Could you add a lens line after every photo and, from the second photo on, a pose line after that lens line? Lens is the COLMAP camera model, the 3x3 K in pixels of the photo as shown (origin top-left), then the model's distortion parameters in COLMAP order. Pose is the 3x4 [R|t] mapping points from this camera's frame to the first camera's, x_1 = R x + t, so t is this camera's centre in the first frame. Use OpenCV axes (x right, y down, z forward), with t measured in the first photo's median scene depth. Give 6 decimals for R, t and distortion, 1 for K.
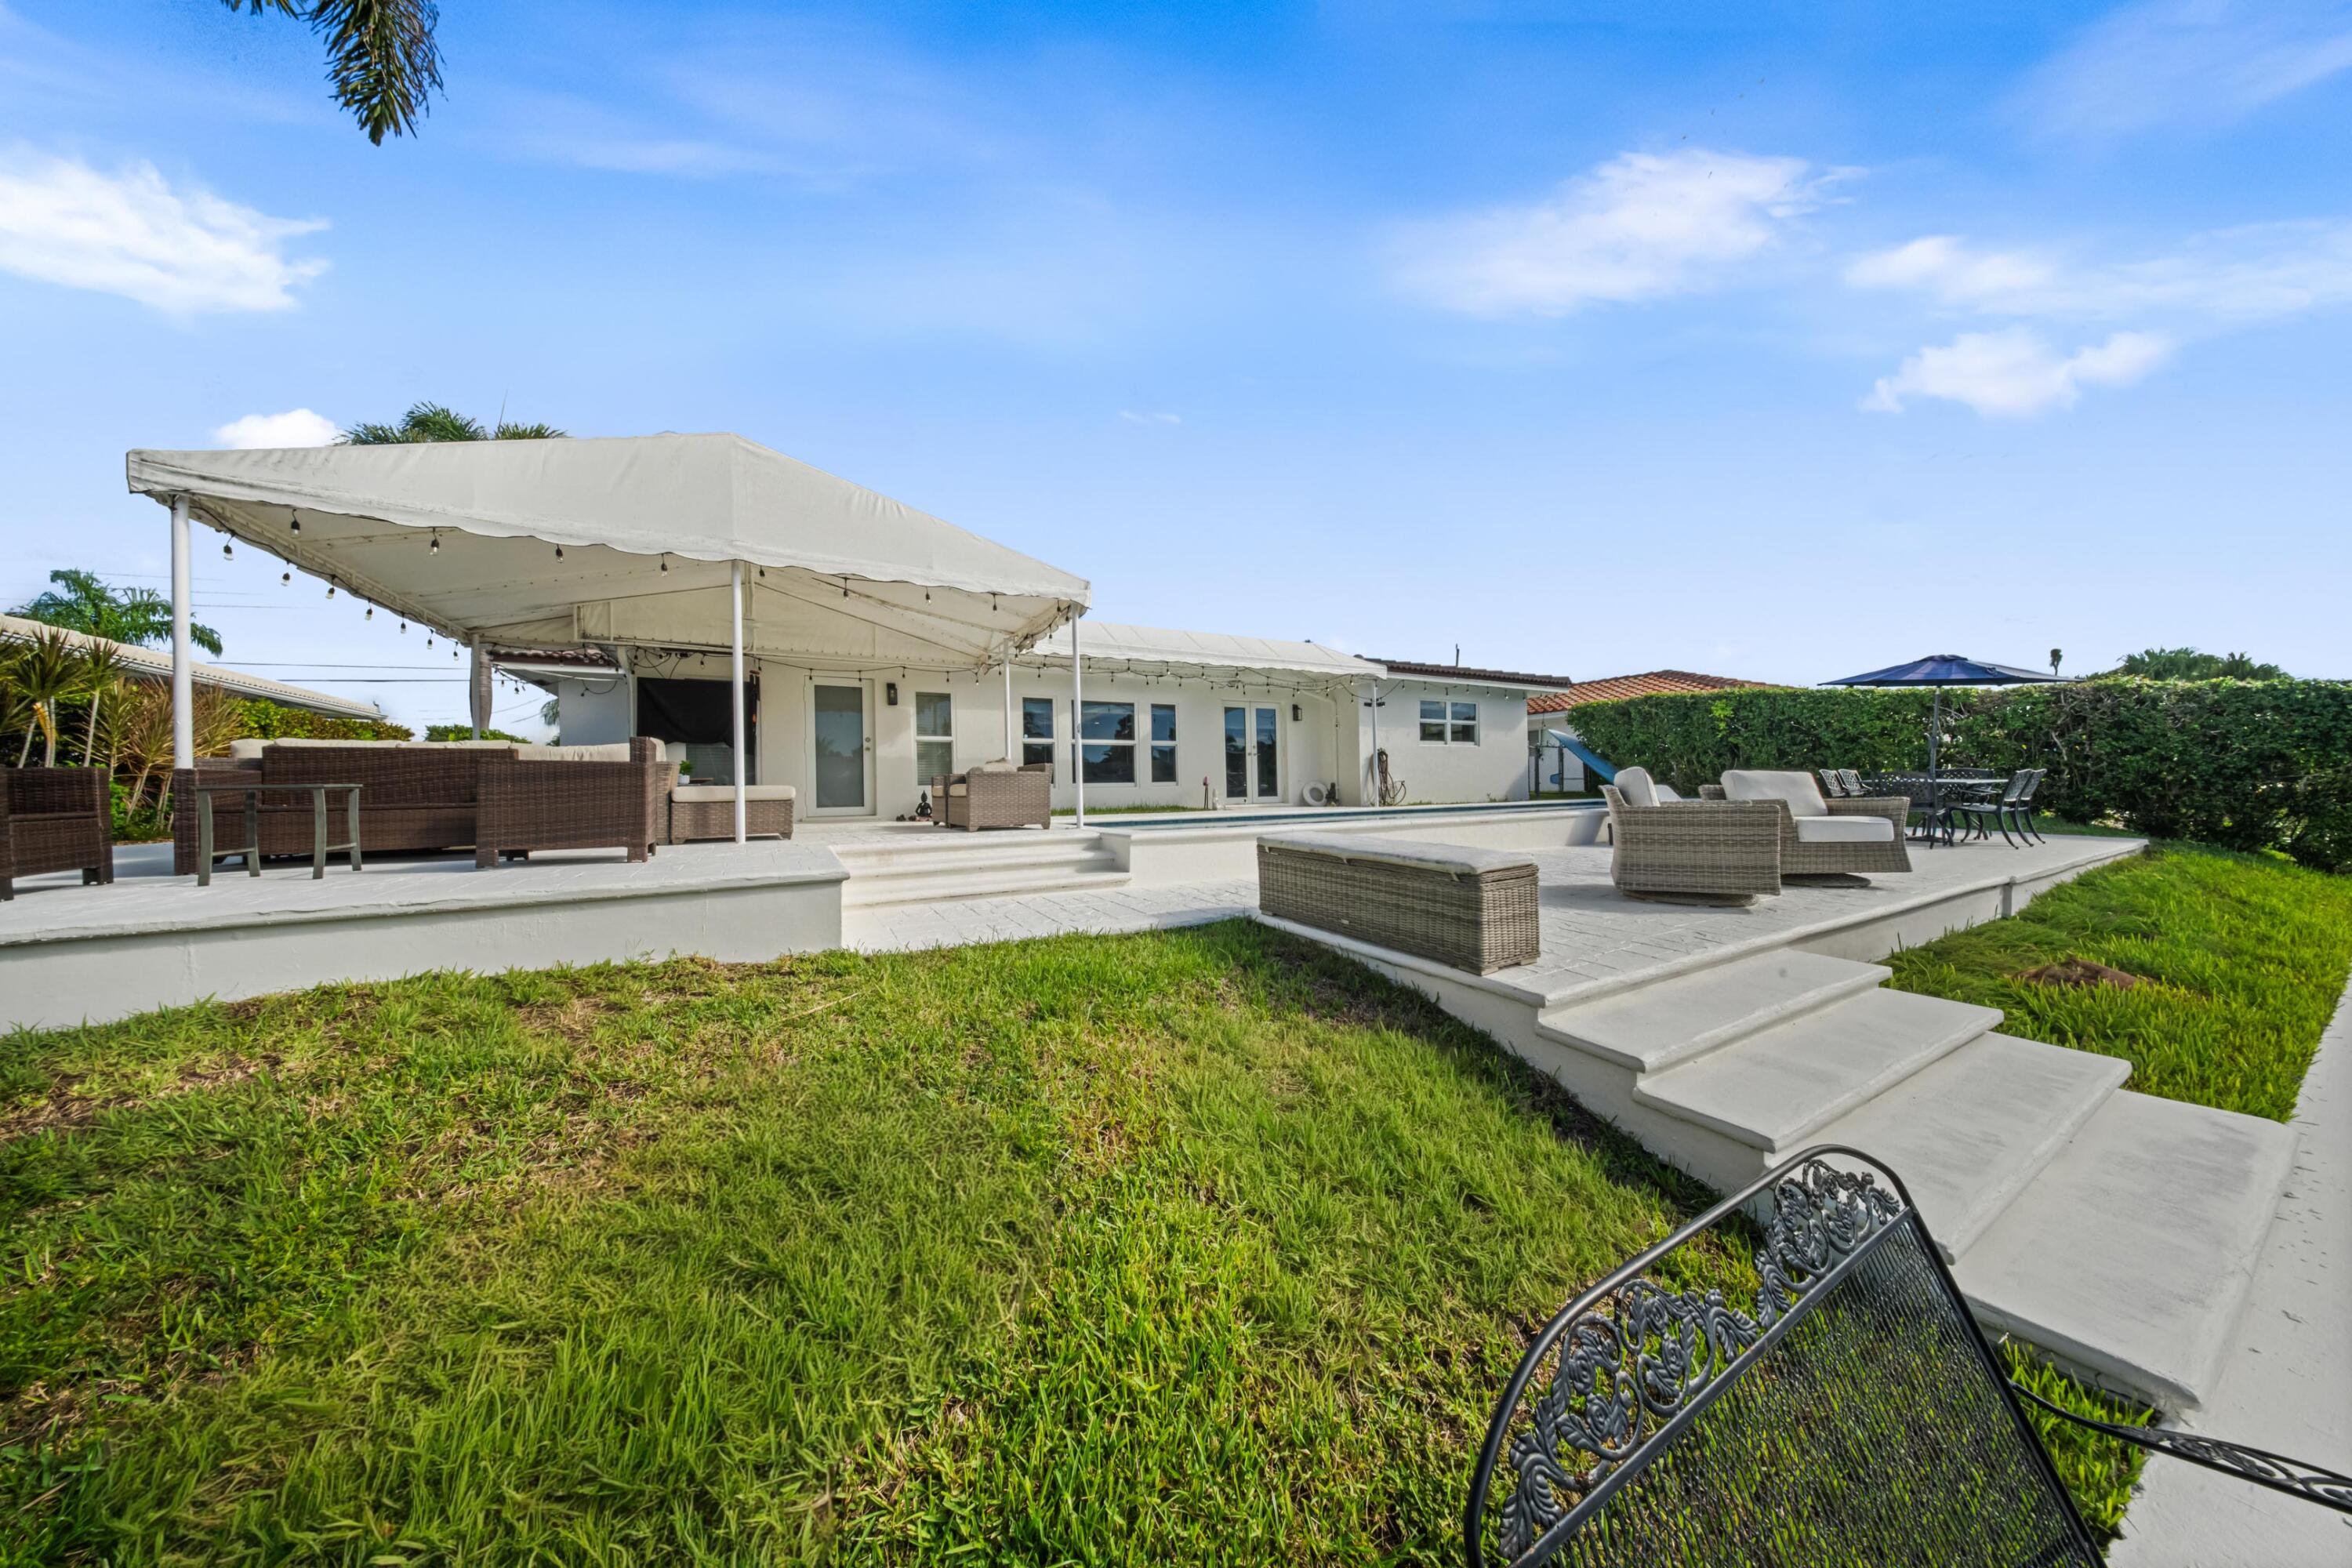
lens RADIAL K [[707.9, 0, 1176.0], [0, 707.9, 784.0], [0, 0, 1]] dist [0.000764, 0.000008]
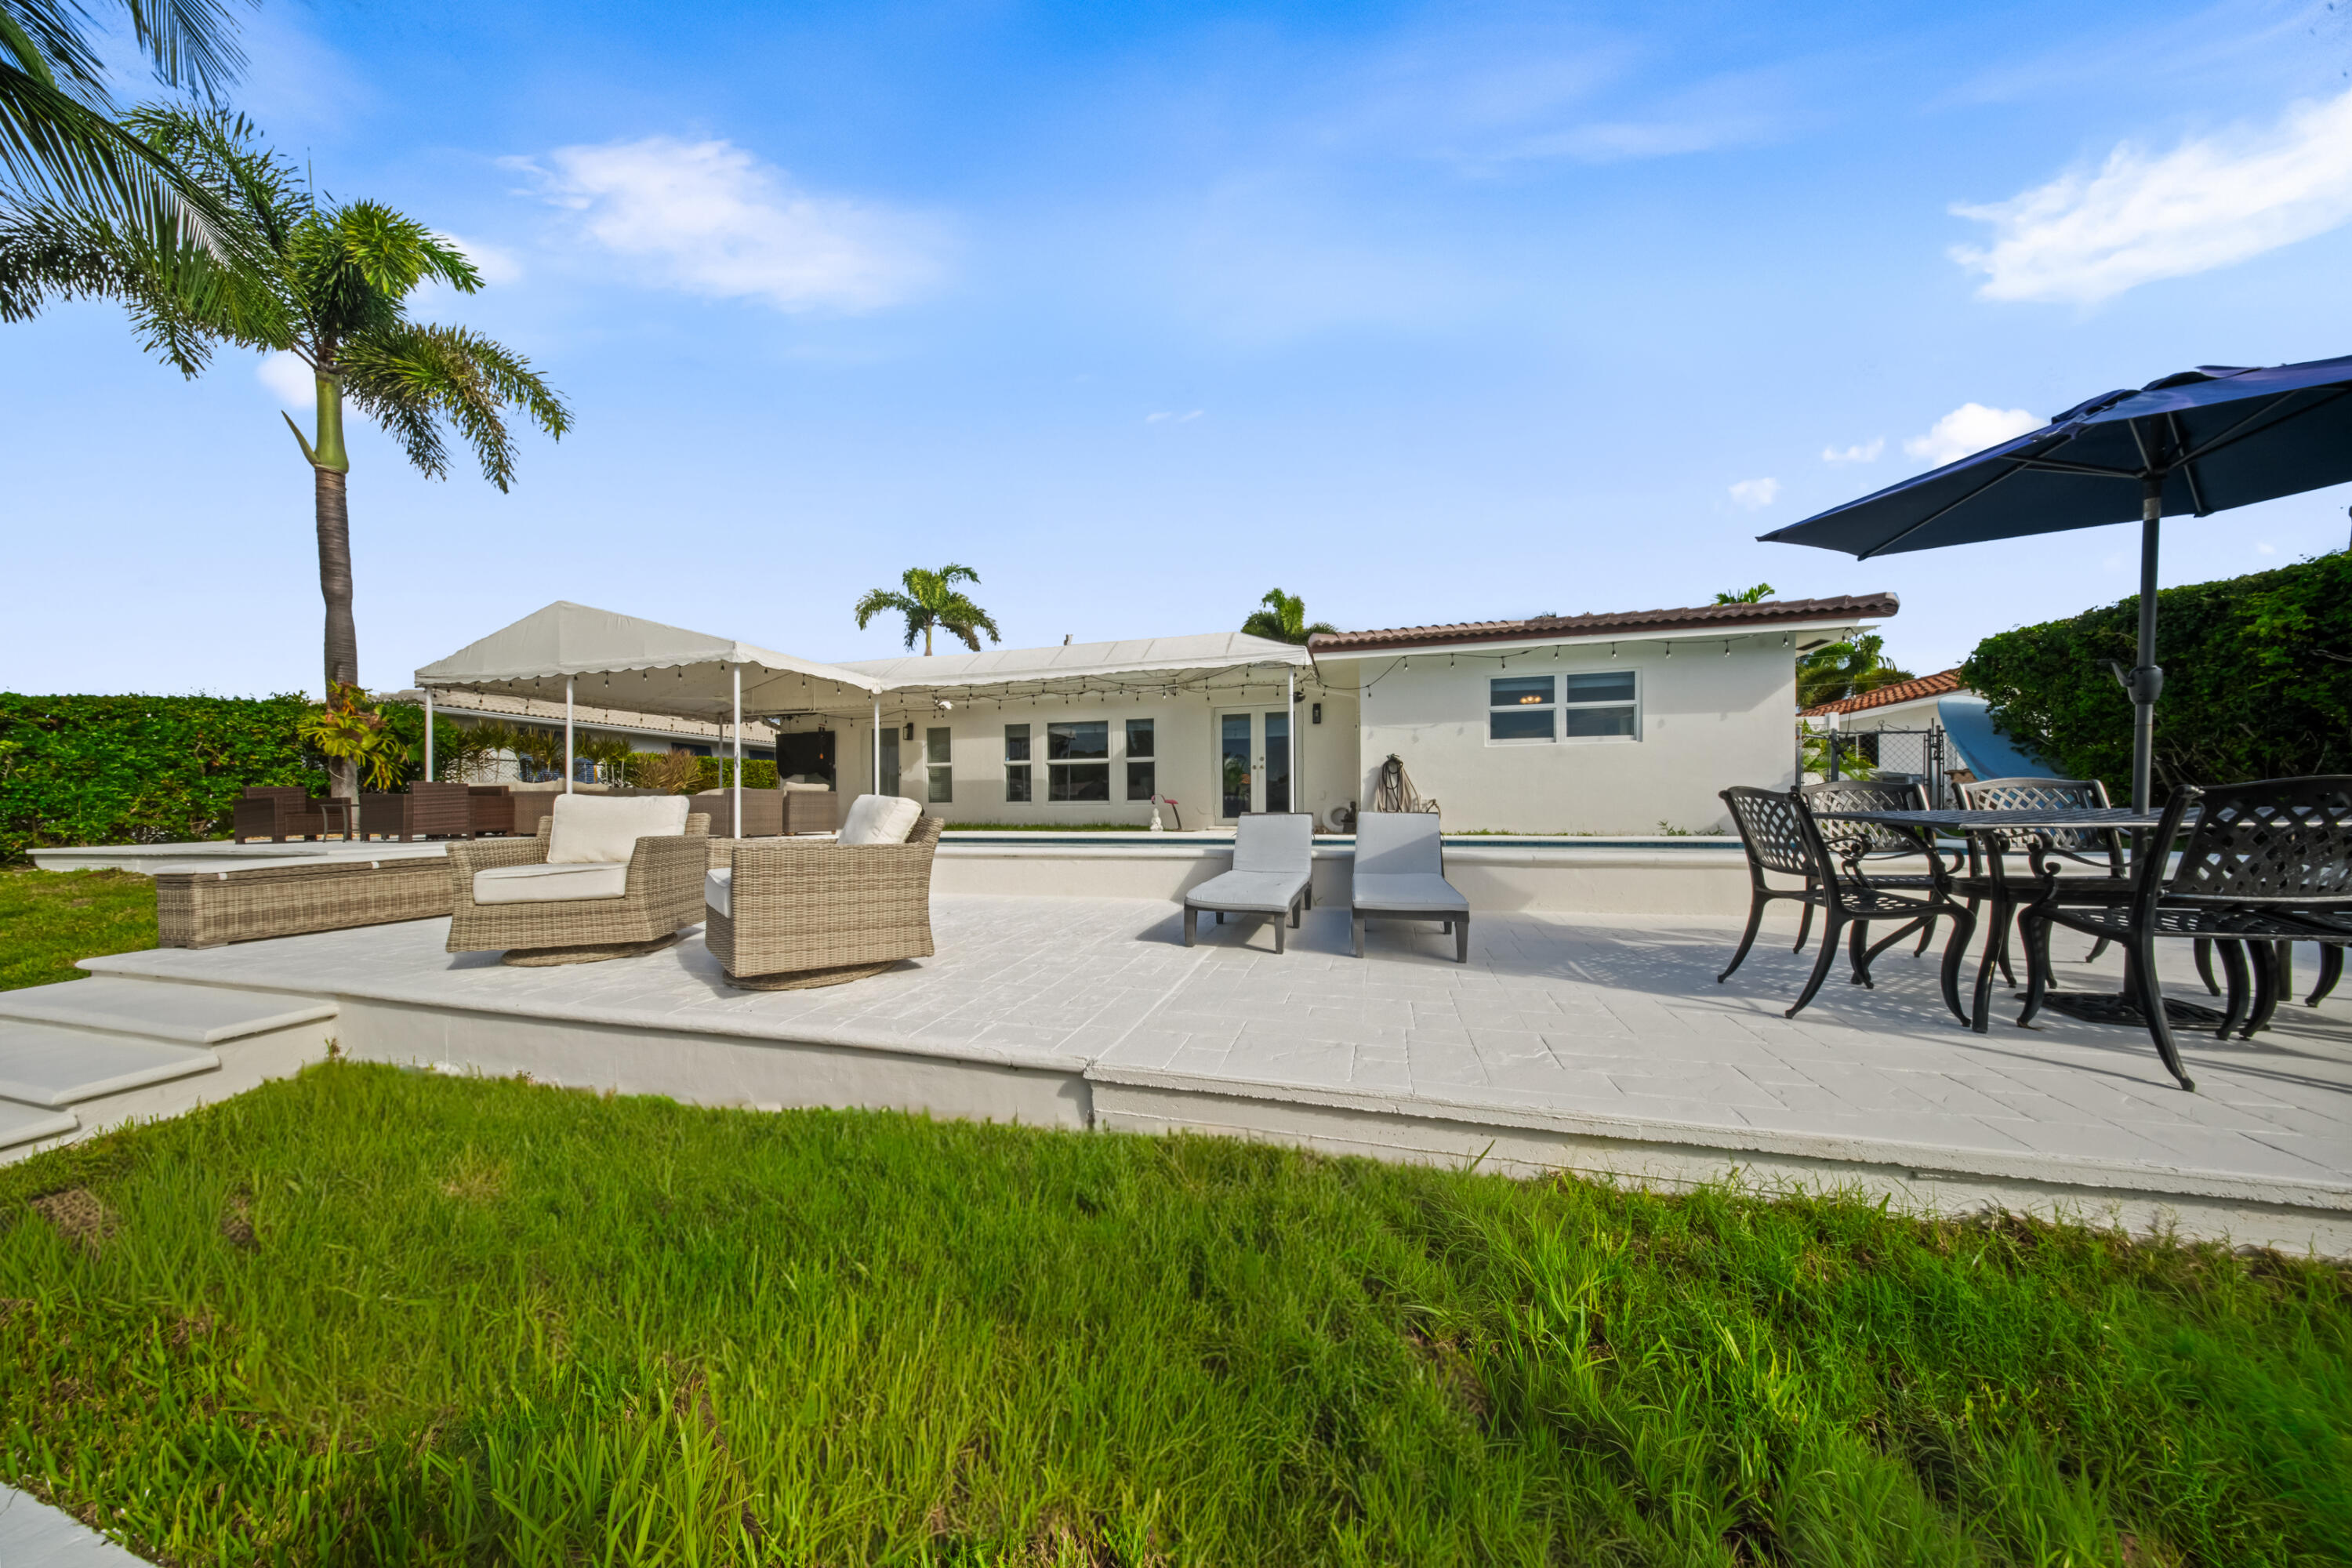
lens RADIAL K [[707.9, 0, 1176.0], [0, 707.9, 784.0], [0, 0, 1]] dist [0.000764, 0.000008]
pose [[0.704294, -0.010421, -0.709832, 0.701295], [0.000520, 0.999900, -0.014164, -0.009831], [0.709908, 0.009607, 0.704229, 0.351225]]
